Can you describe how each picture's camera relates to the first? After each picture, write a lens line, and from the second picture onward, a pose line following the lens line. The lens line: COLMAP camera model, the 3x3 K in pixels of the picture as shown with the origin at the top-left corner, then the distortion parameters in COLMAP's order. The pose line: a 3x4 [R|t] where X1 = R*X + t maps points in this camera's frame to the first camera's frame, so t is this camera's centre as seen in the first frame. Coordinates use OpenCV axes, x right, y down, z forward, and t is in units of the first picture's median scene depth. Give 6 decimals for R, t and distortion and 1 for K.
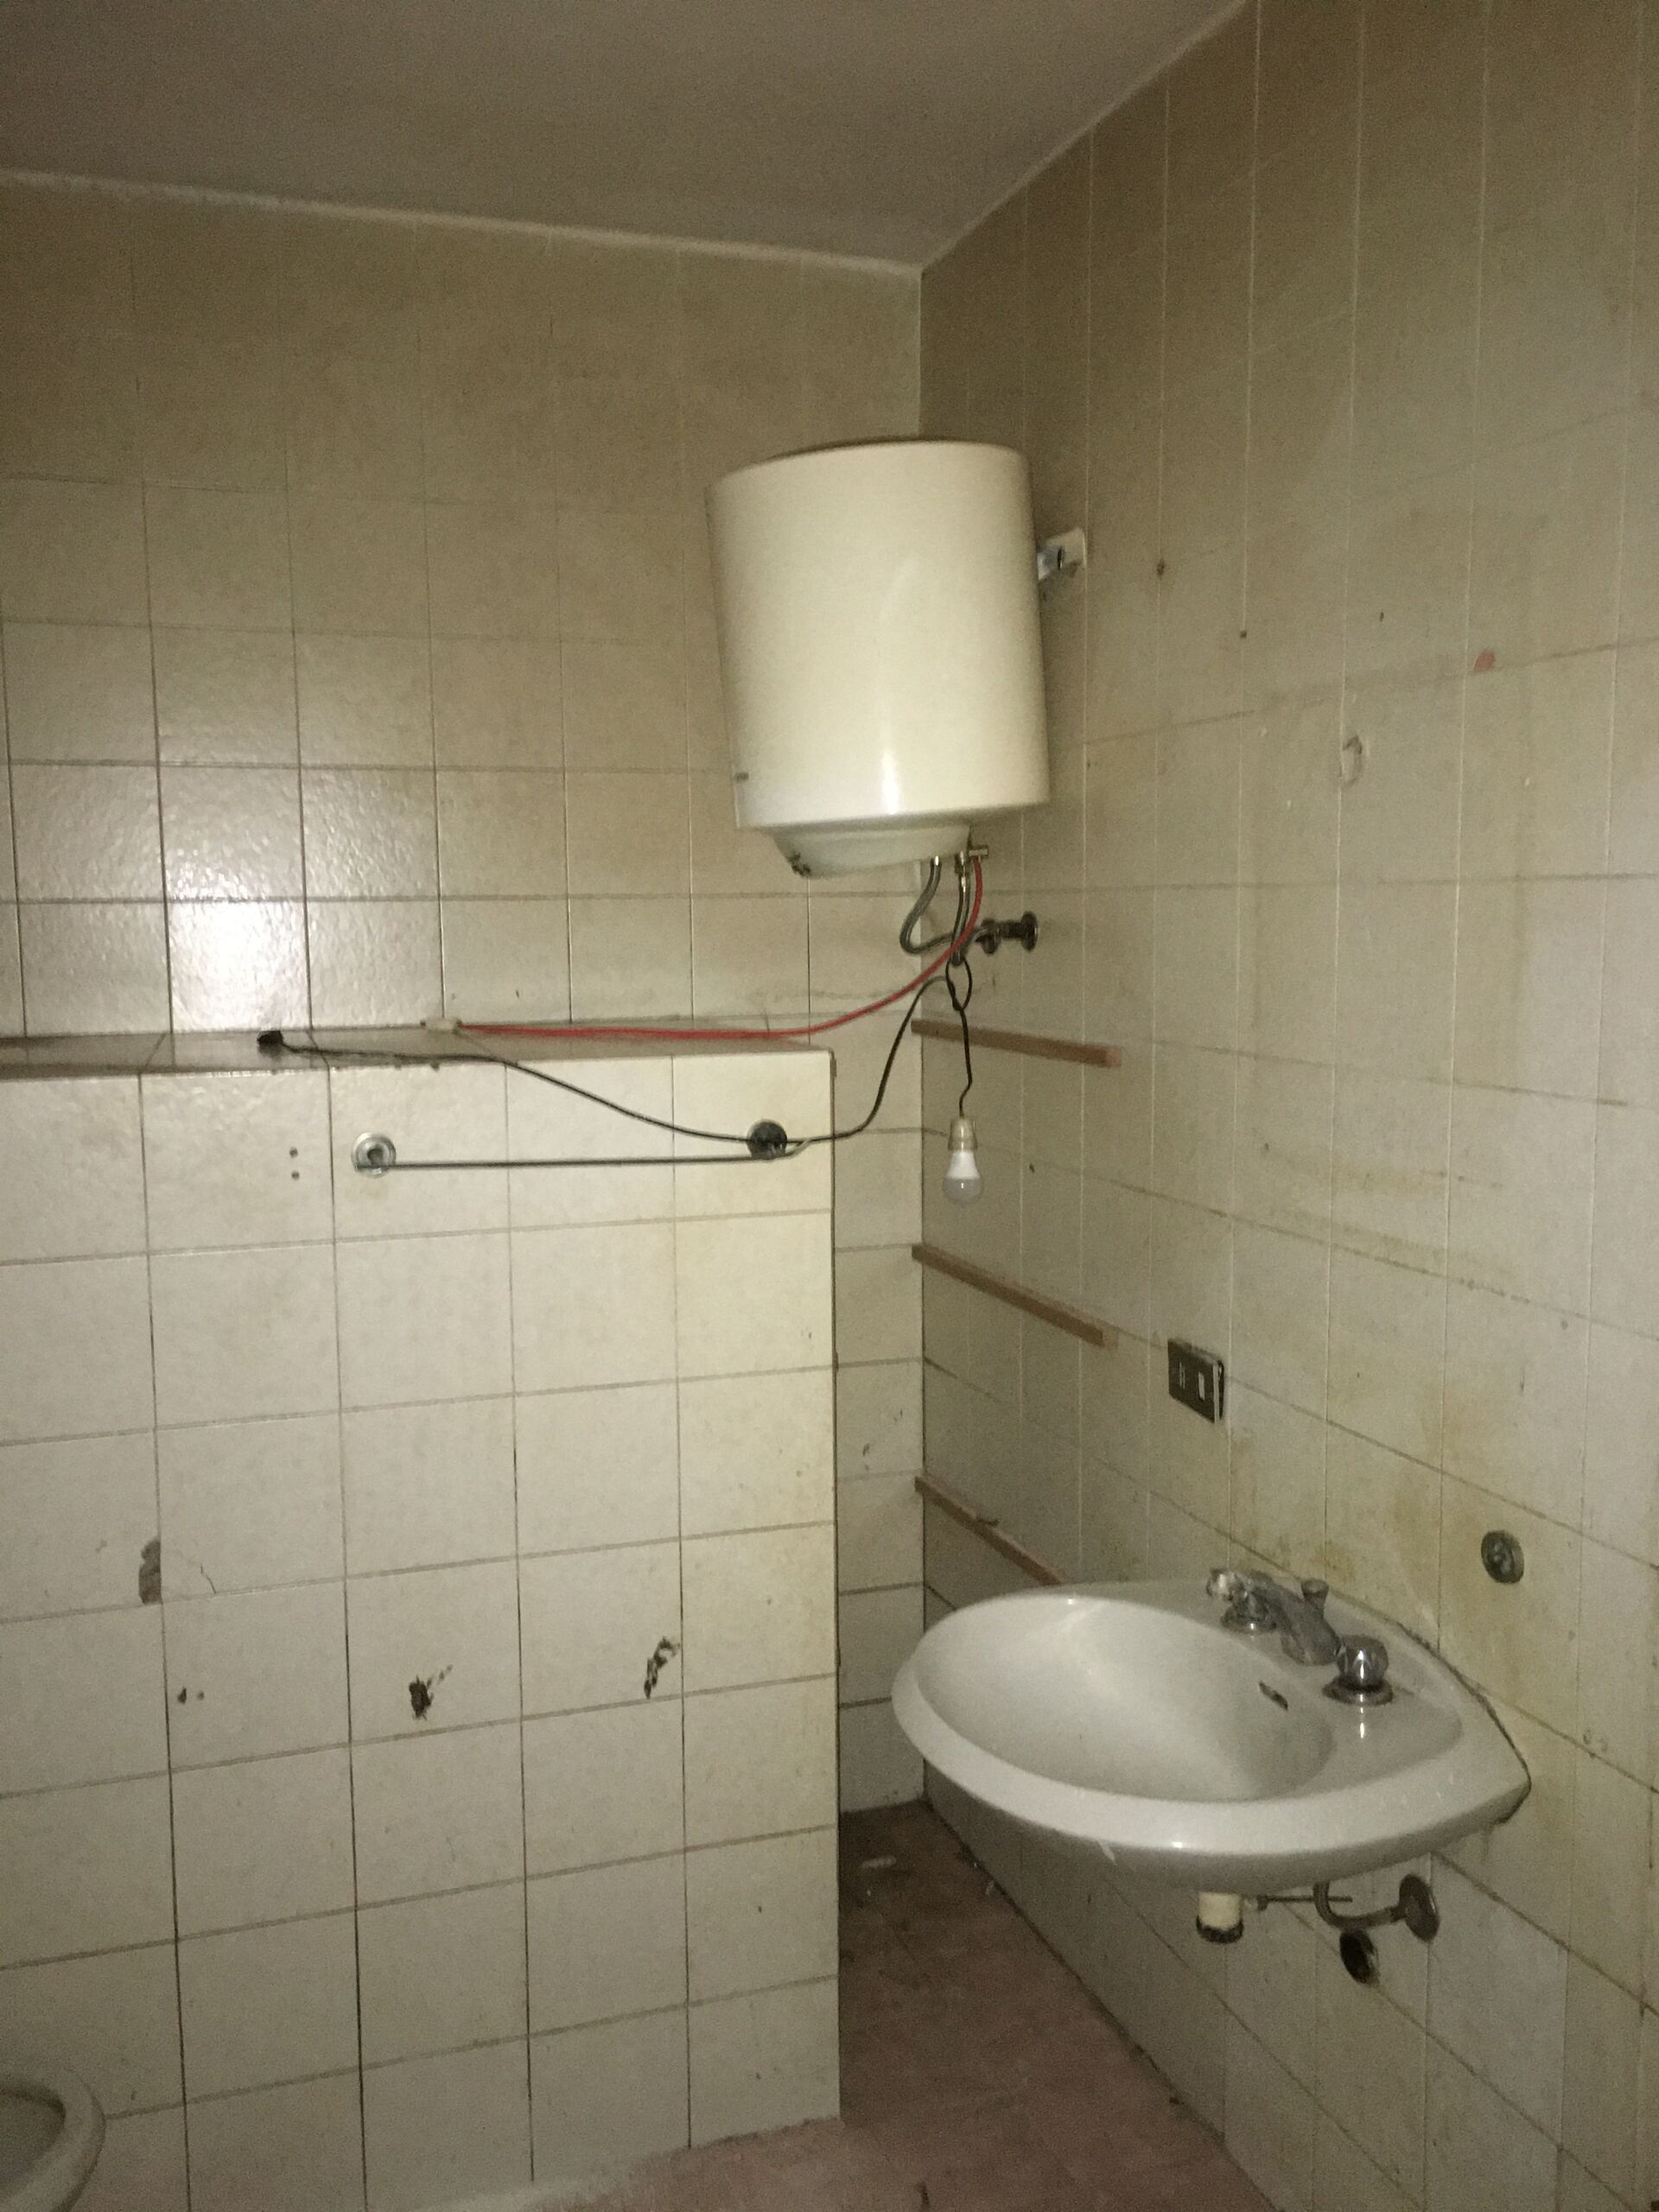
lens RADIAL K [[1882.5, 0, 816.8], [0, 1882.5, 1121.1], [0, 0, 1]] dist [0.067476, -0.080854]
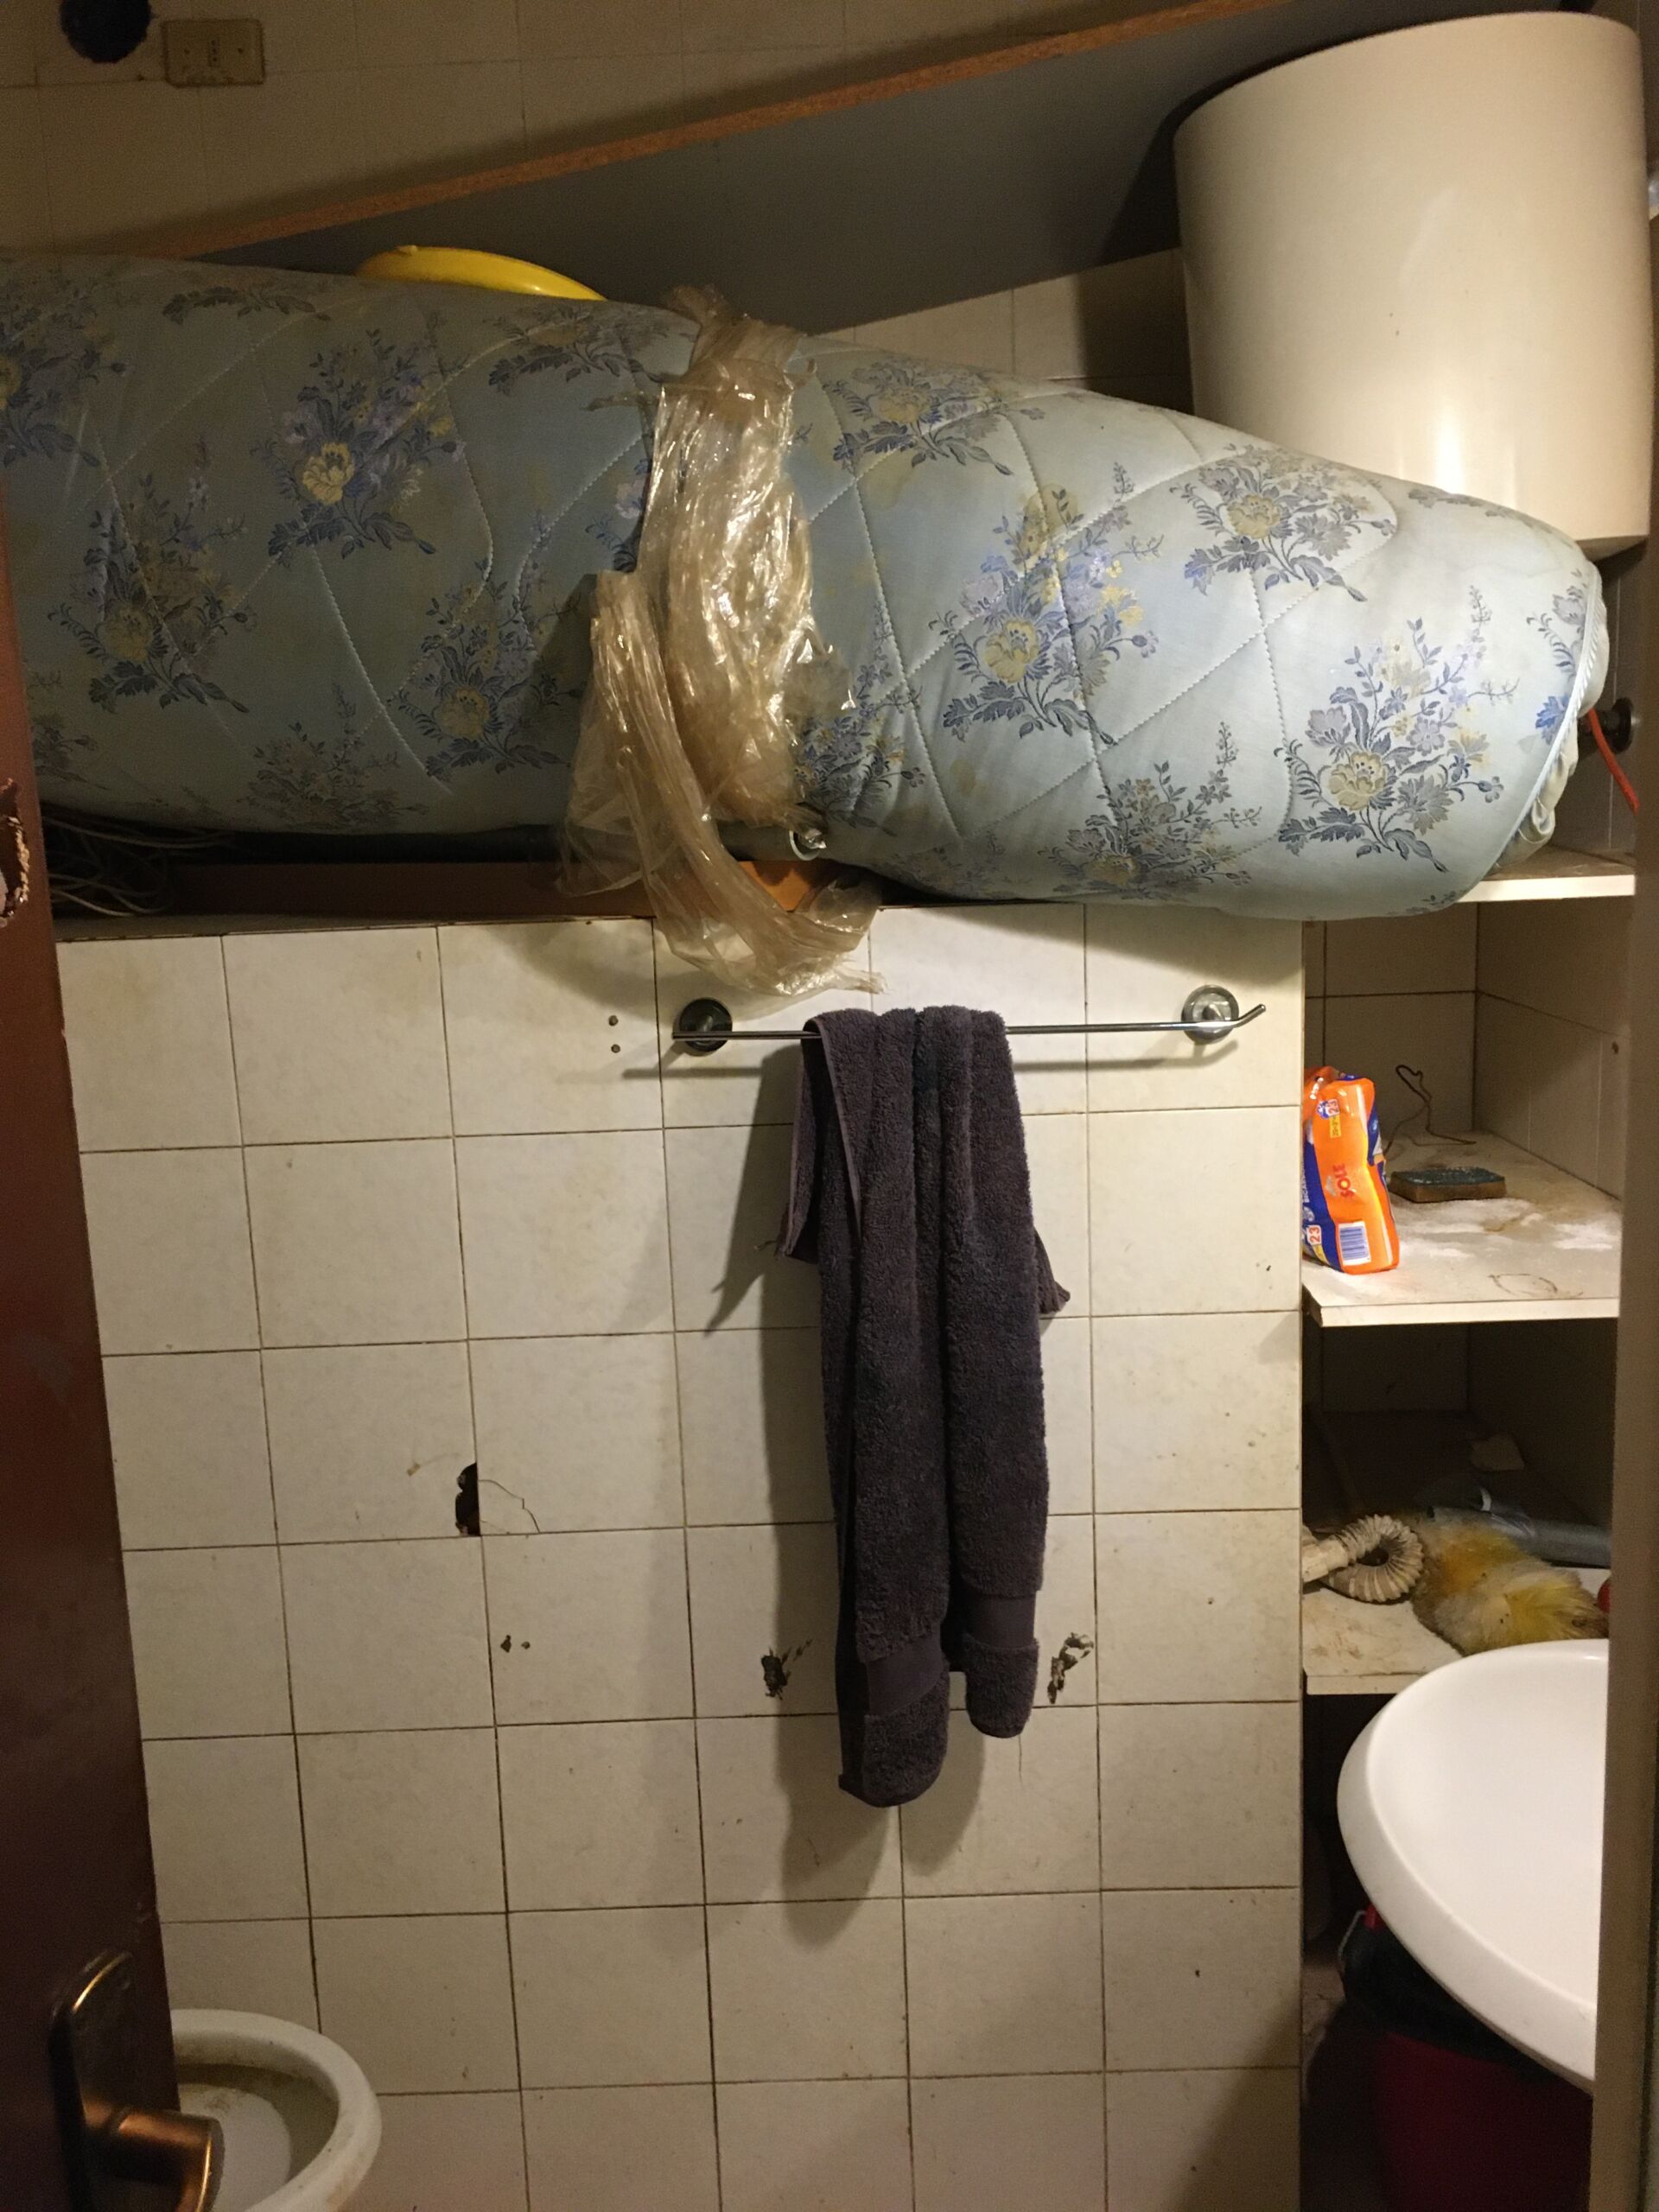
lens RADIAL K [[1882.5, 0, 819.9], [0, 1882.5, 1102.4], [0, 0, 1]] dist [0.067476, -0.080854]
pose [[0.949273, 0.030654, -0.312957, 0.061021], [-0.006623, 0.996965, 0.077563, -0.011519], [0.314385, -0.071556, 0.946595, 0.225898]]
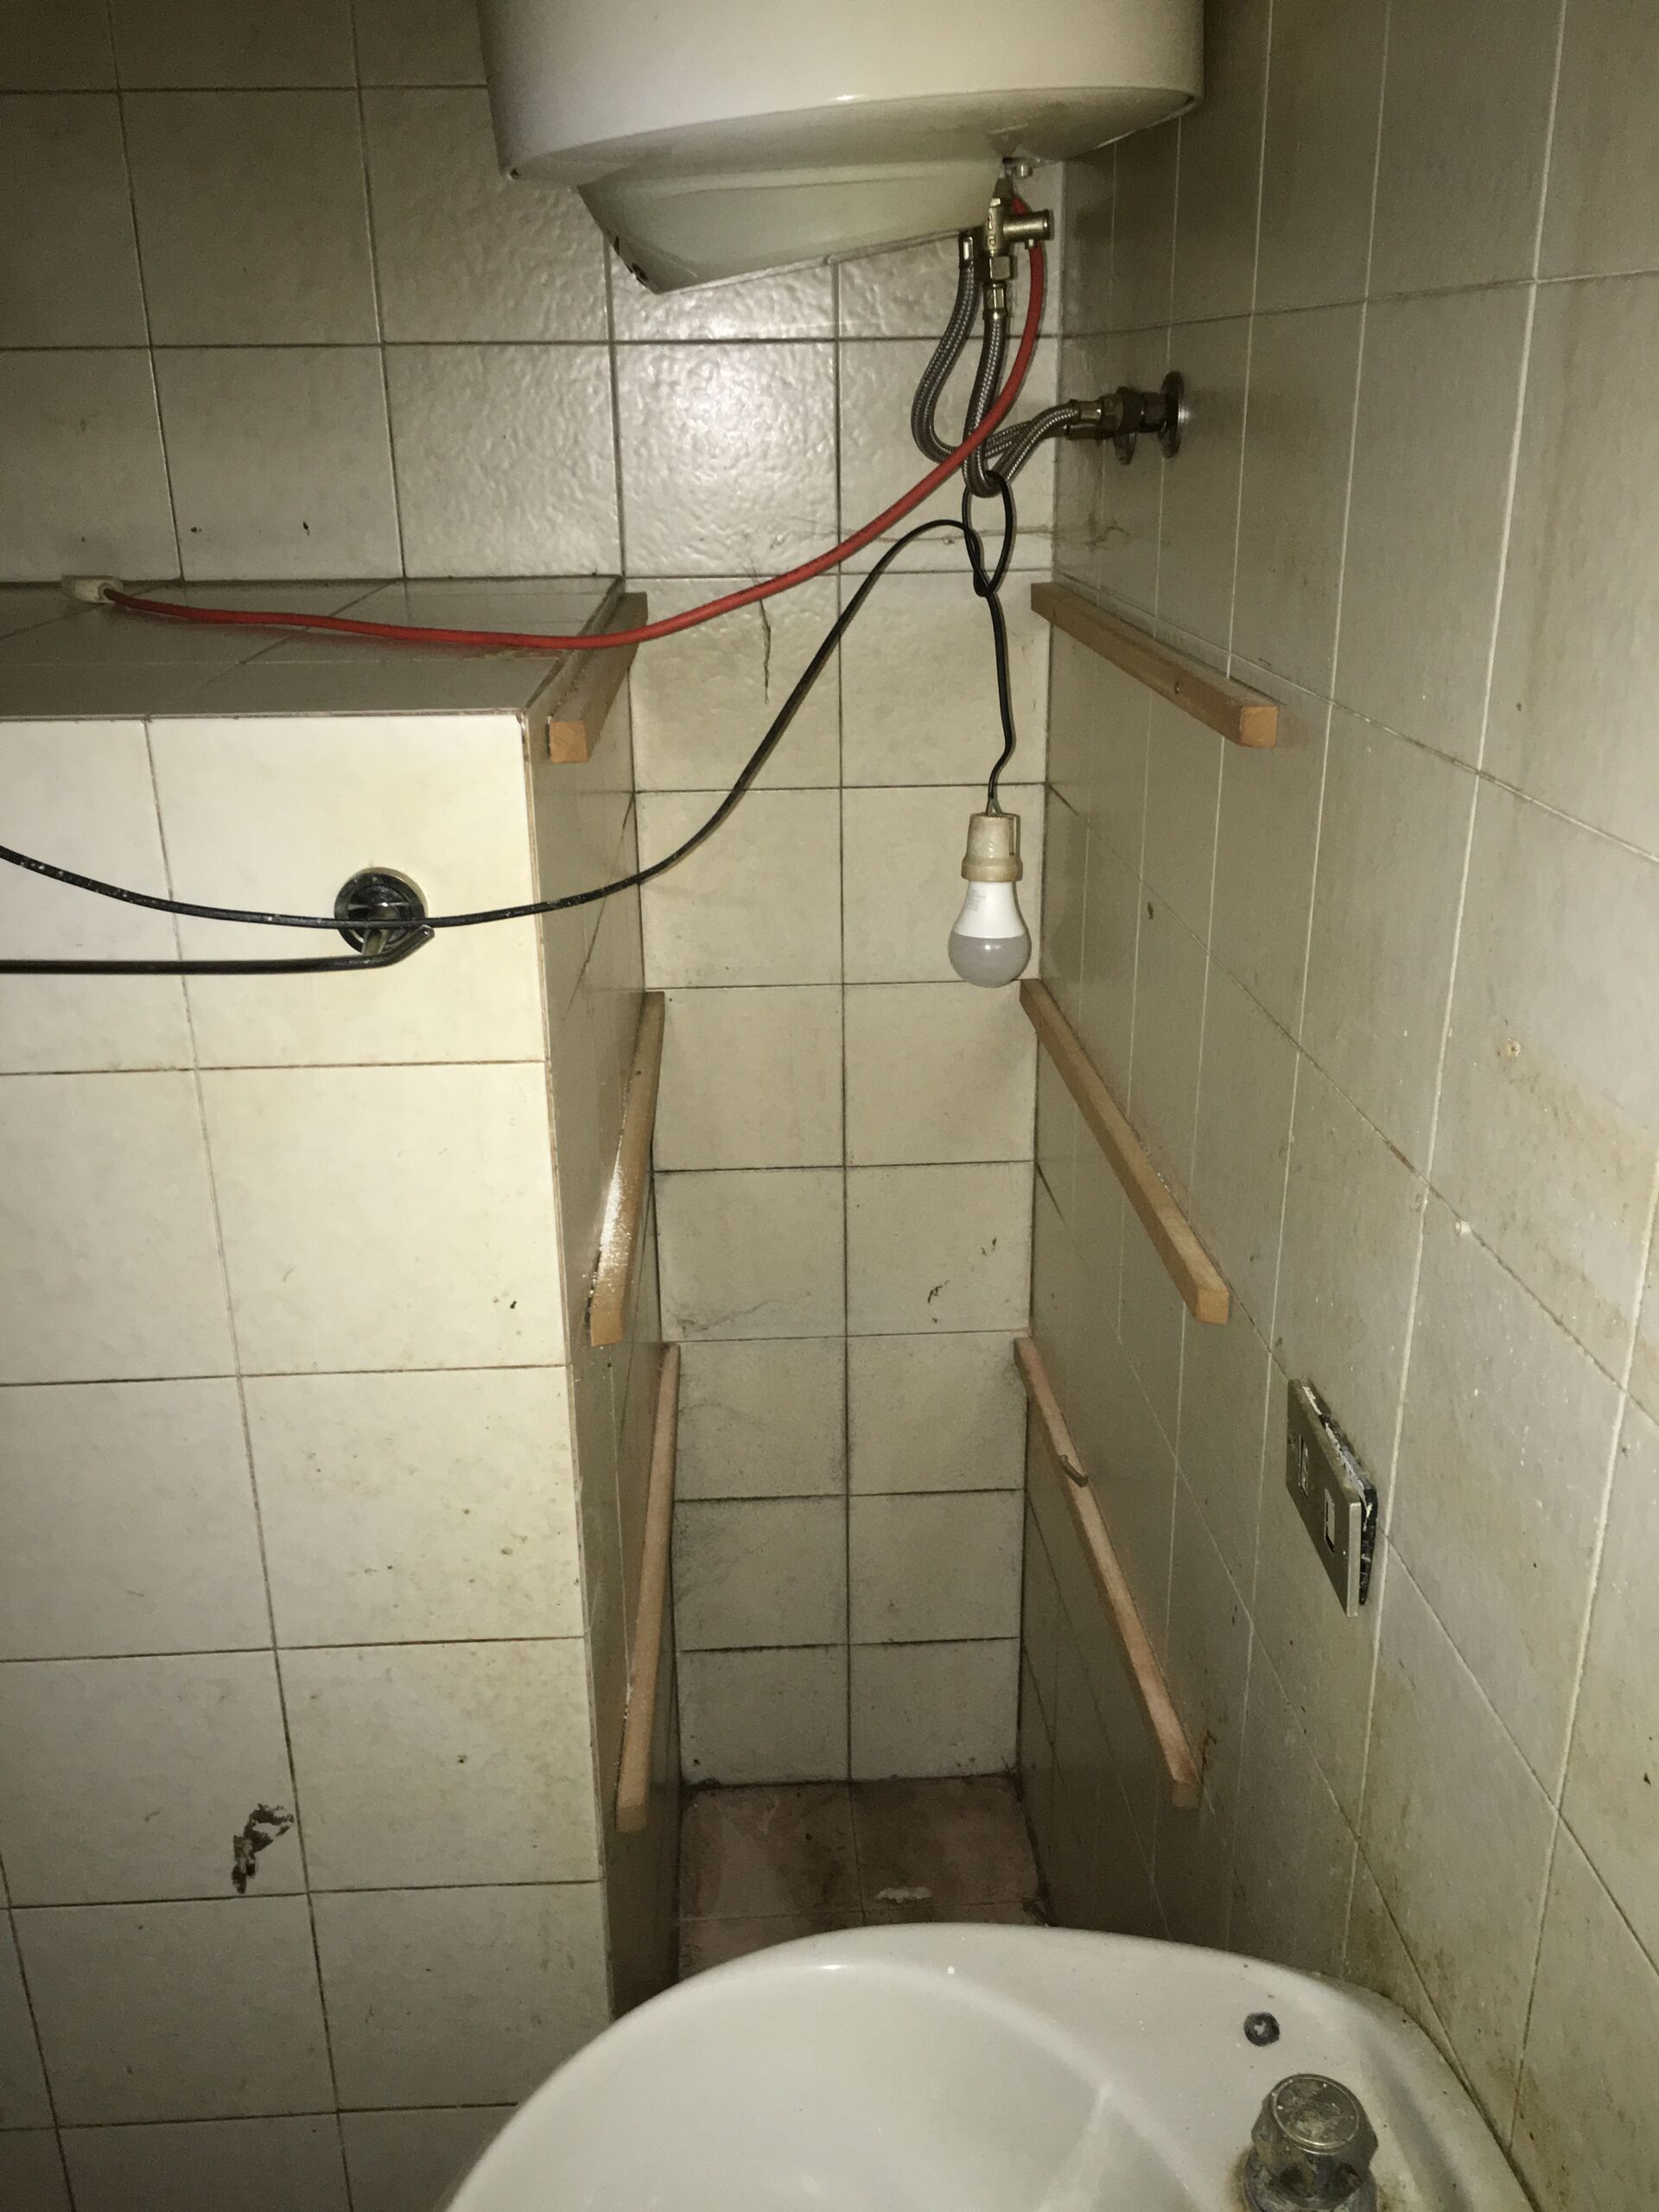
lens RADIAL K [[1882.5, 0, 852.0], [0, 1882.5, 1105.0], [0, 0, 1]] dist [0.067476, -0.080854]
pose [[0.968102, 0.094804, -0.231930, 0.189270], [-0.030691, 0.963552, 0.265754, -0.068753], [0.248671, -0.250159, 0.935726, 0.582651]]
